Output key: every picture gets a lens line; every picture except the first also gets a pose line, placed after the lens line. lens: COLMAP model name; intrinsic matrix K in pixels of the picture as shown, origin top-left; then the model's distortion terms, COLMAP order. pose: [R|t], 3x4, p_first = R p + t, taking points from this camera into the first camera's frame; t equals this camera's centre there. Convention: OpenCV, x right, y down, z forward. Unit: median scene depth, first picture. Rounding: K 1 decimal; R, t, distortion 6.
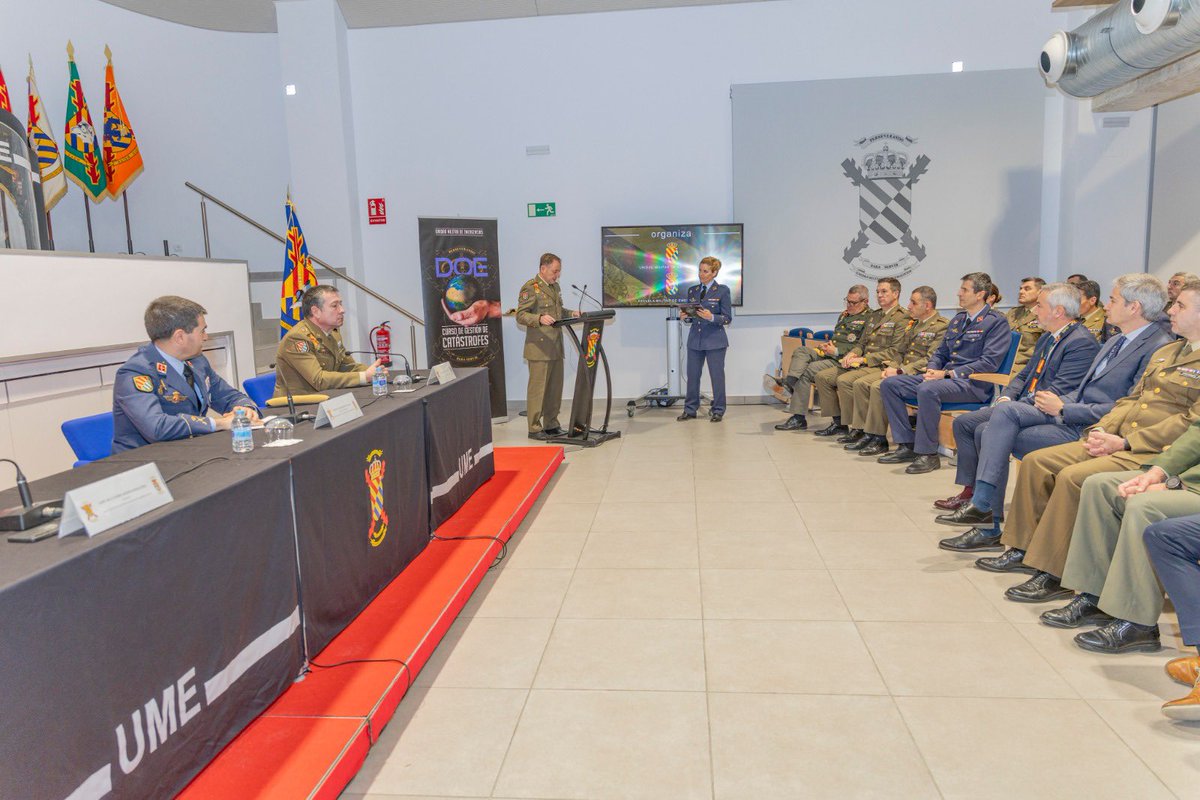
lens RADIAL K [[811.1, 0, 600.5], [0, 811.1, 395.2], [0, 0, 1]] dist [0.003826, -0.001951]
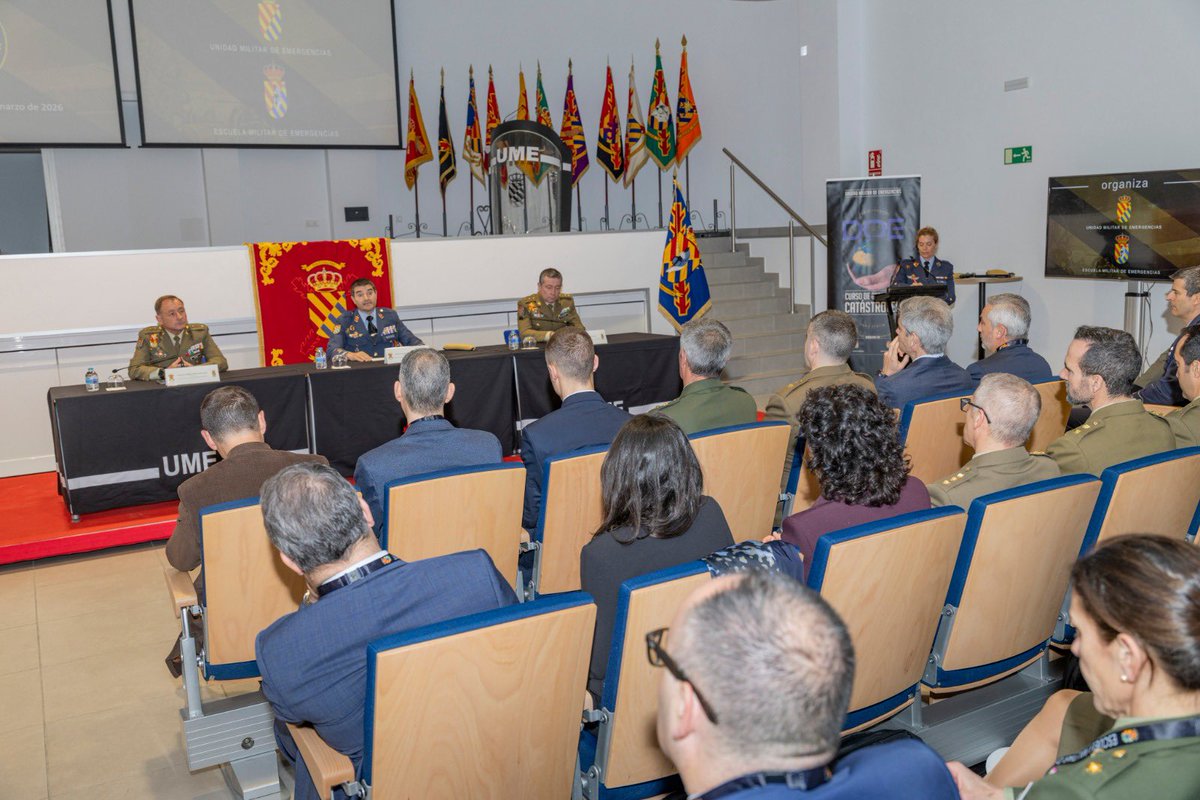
lens RADIAL K [[1023.6, 0, 599.5], [0, 1023.6, 401.1], [0, 0, 1]] dist [-0.003135, -0.002305]
pose [[0.582786, 0.140222, -0.800436, 0.596305], [-0.089748, 0.990081, 0.108100, -0.055701], [0.807654, 0.008839, 0.589590, 0.030945]]
